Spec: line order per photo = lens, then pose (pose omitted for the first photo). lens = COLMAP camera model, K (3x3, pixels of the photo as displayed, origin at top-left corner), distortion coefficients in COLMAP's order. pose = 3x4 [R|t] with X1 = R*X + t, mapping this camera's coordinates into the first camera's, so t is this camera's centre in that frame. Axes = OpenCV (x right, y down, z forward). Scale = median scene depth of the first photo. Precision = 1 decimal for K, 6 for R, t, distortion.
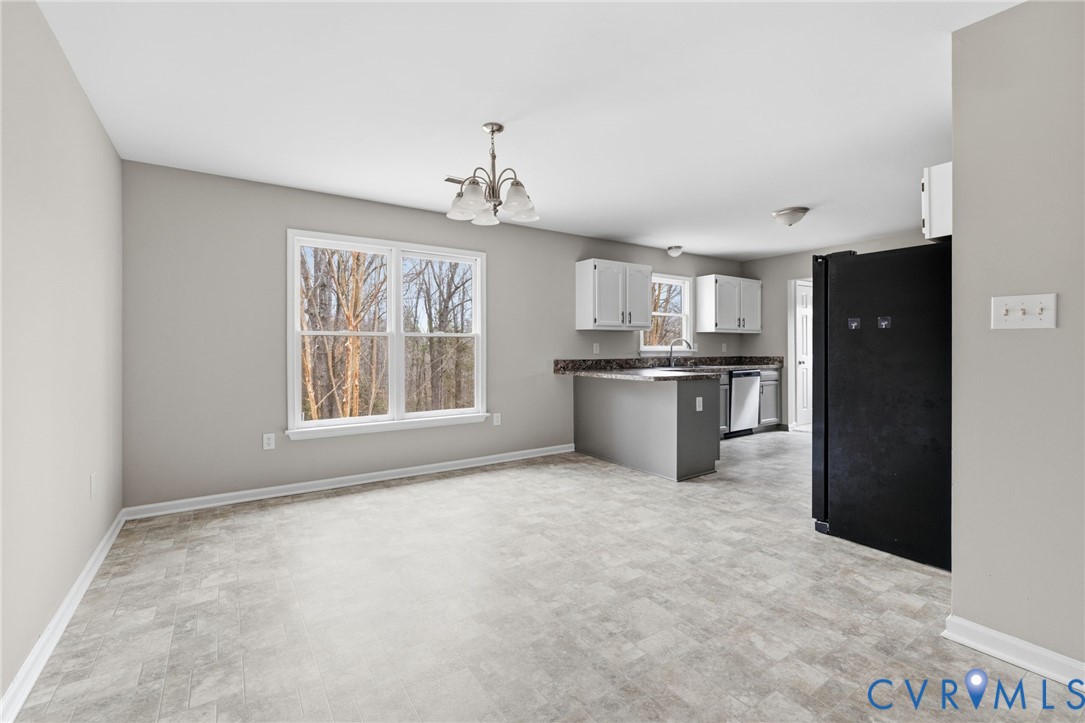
lens RADIAL K [[484.7, 0, 532.3], [0, 484.7, 346.6], [0, 0, 1]] dist [-0.003715, 0.002679]
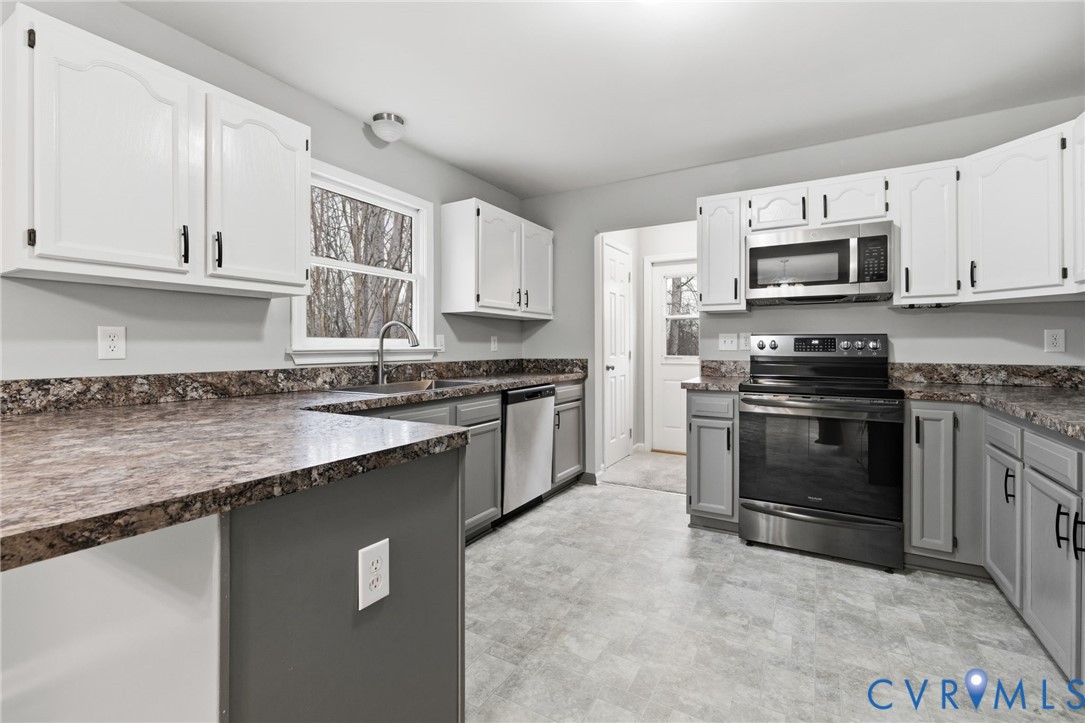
lens RADIAL K [[484.7, 0, 542.6], [0, 484.7, 344.6], [0, 0, 1]] dist [-0.003715, 0.002679]
pose [[0.895868, 0.001477, 0.444319, 0.213299], [-0.000307, 0.999996, -0.002705, 0.004999], [-0.444321, 0.002286, 0.895865, 0.511983]]
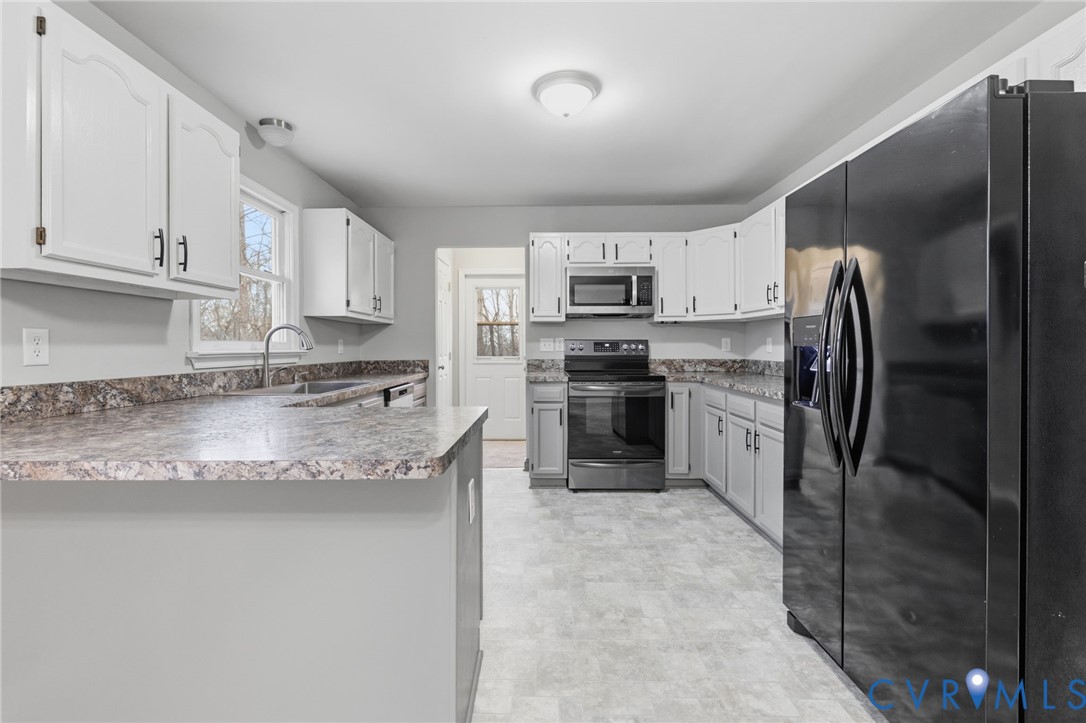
lens RADIAL K [[485.2, 0, 547.0], [0, 485.2, 346.7], [0, 0, 1]] dist [-0.003715, 0.002679]
pose [[0.549542, 0.000175, 0.835466, 0.052231], [0.001920, 0.999997, -0.001472, 0.004043], [-0.835464, 0.002413, 0.549540, 0.517255]]
